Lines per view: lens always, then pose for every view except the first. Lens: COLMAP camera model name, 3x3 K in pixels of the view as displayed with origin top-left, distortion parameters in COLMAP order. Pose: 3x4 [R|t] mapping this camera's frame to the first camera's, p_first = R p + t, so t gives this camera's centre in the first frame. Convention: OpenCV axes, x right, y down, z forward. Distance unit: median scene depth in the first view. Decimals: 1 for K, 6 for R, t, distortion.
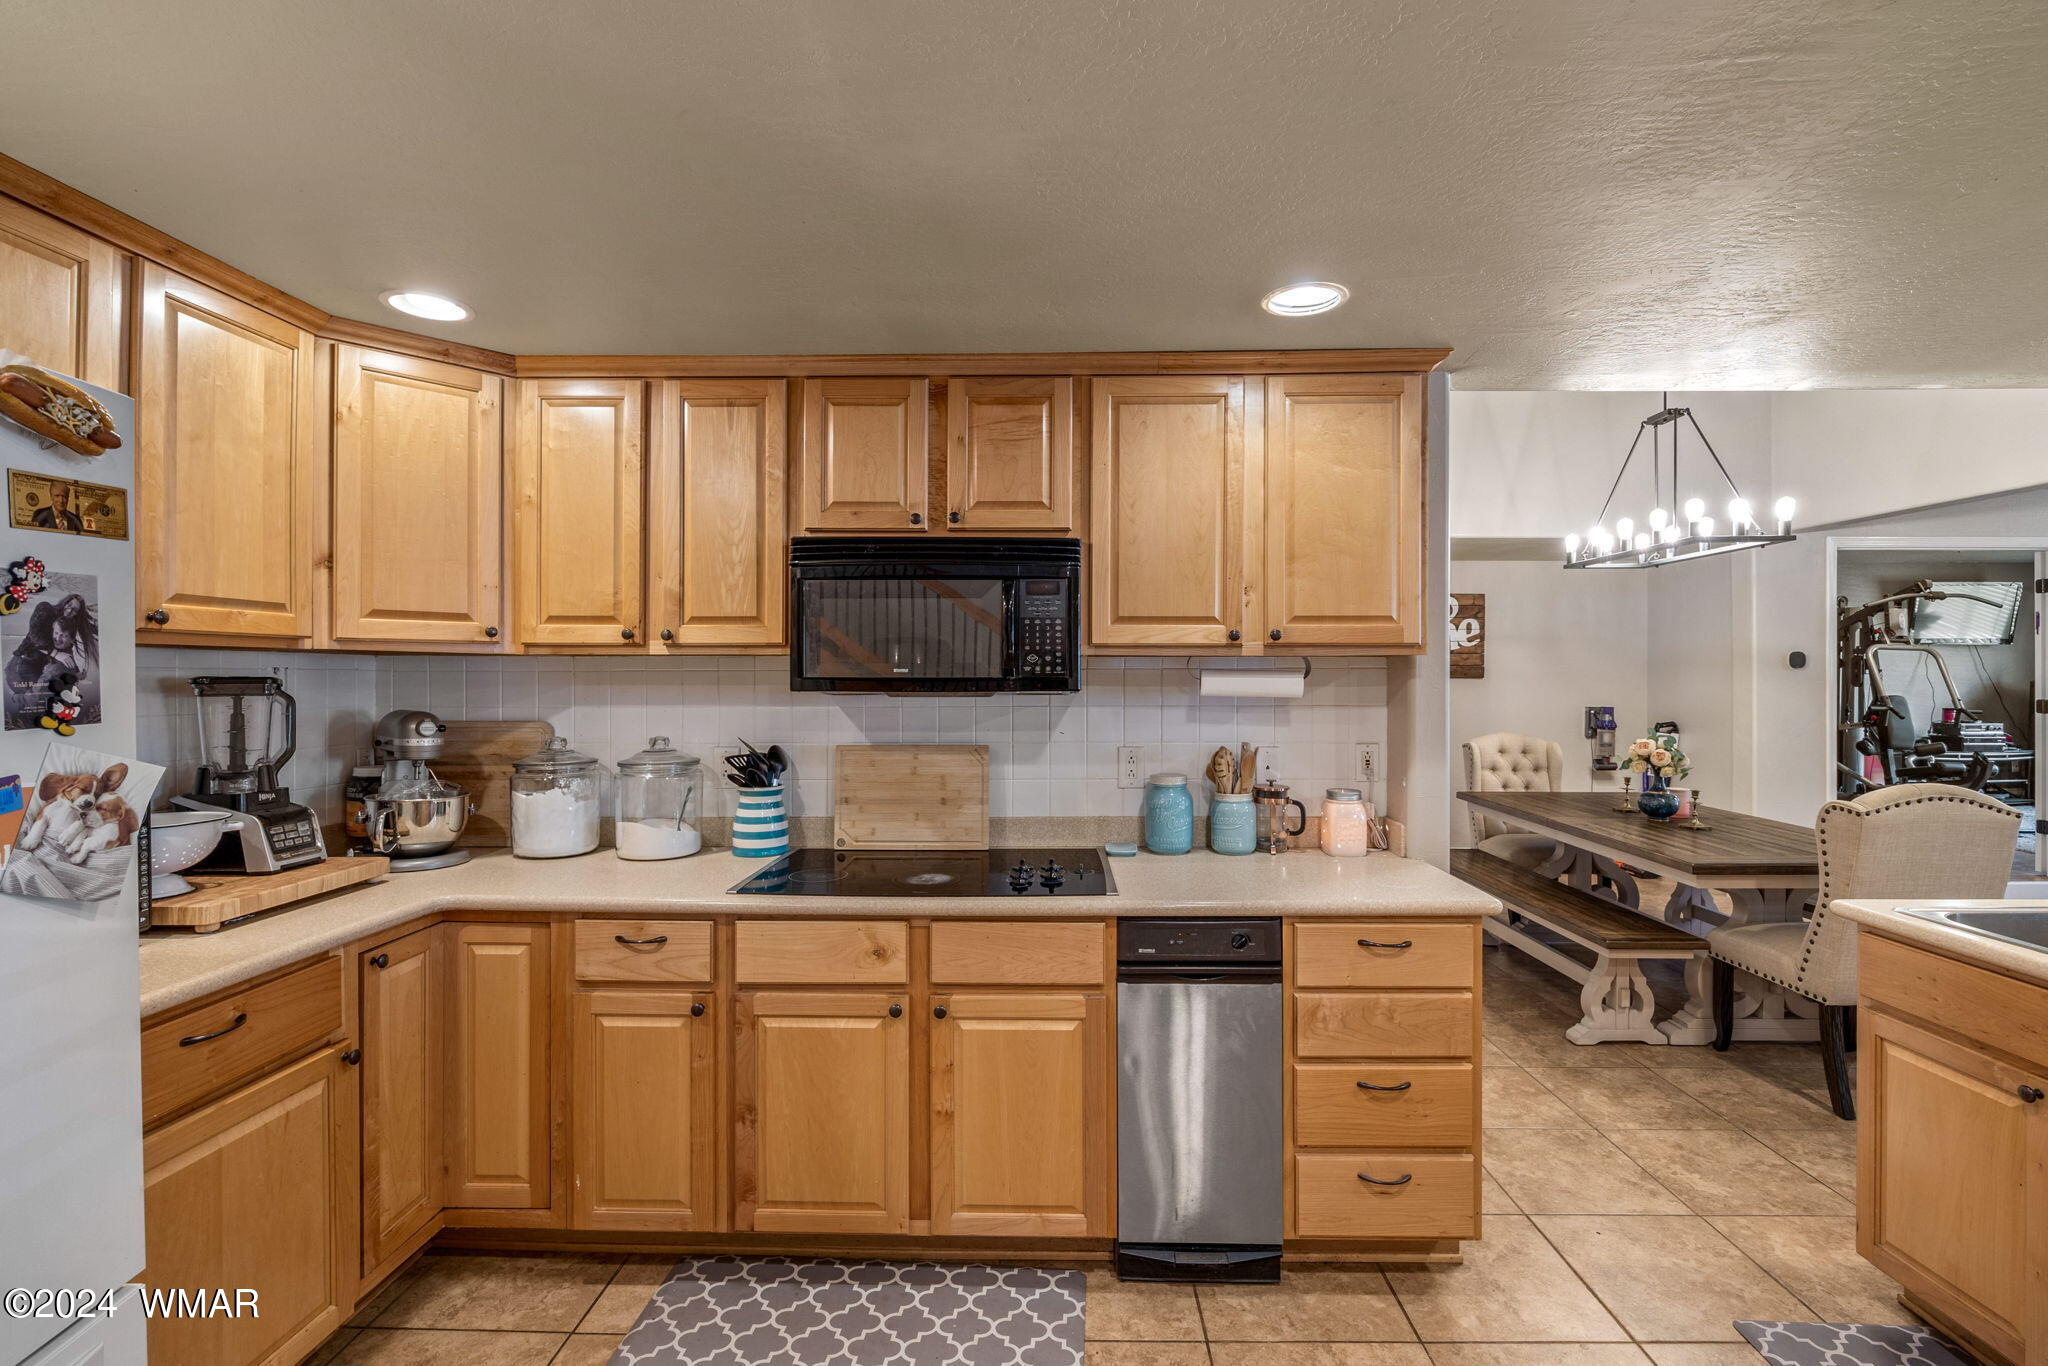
lens RADIAL K [[904.0, 0, 1028.9], [0, 904.0, 677.0], [0, 0, 1]] dist [-0.005457, -0.000209]
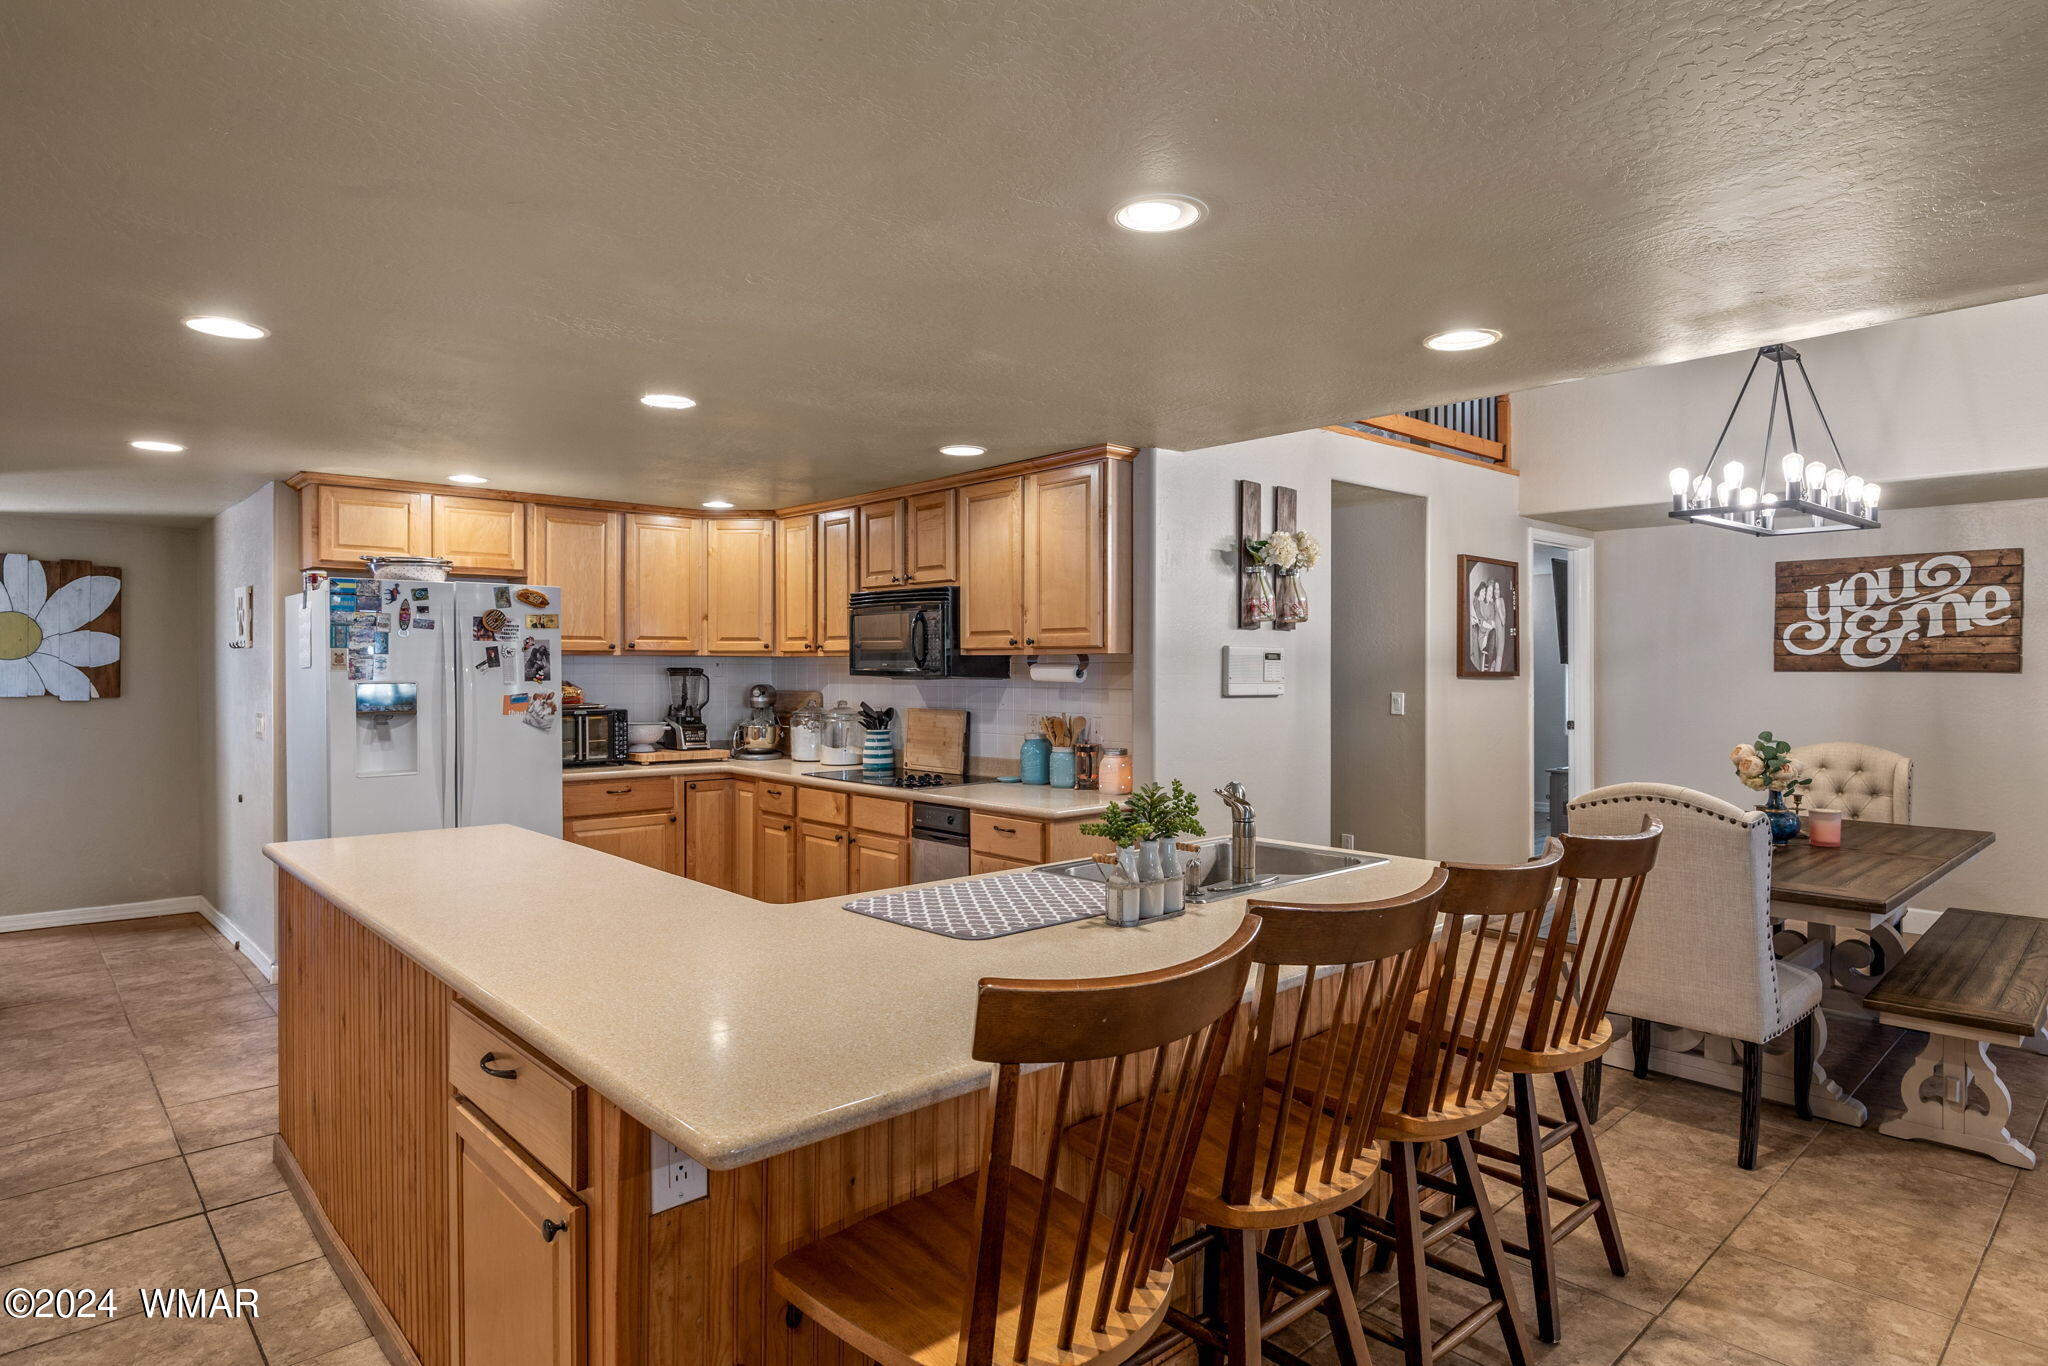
lens RADIAL K [[1122.0, 0, 1026.9], [0, 1122.0, 679.3], [0, 0, 1]] dist [-0.006015, -0.000587]
pose [[0.695497, 0.009861, -0.718462, 1.626509], [-0.001933, 0.999928, 0.011853, -0.004701], [0.718527, -0.006855, 0.695466, -0.345915]]
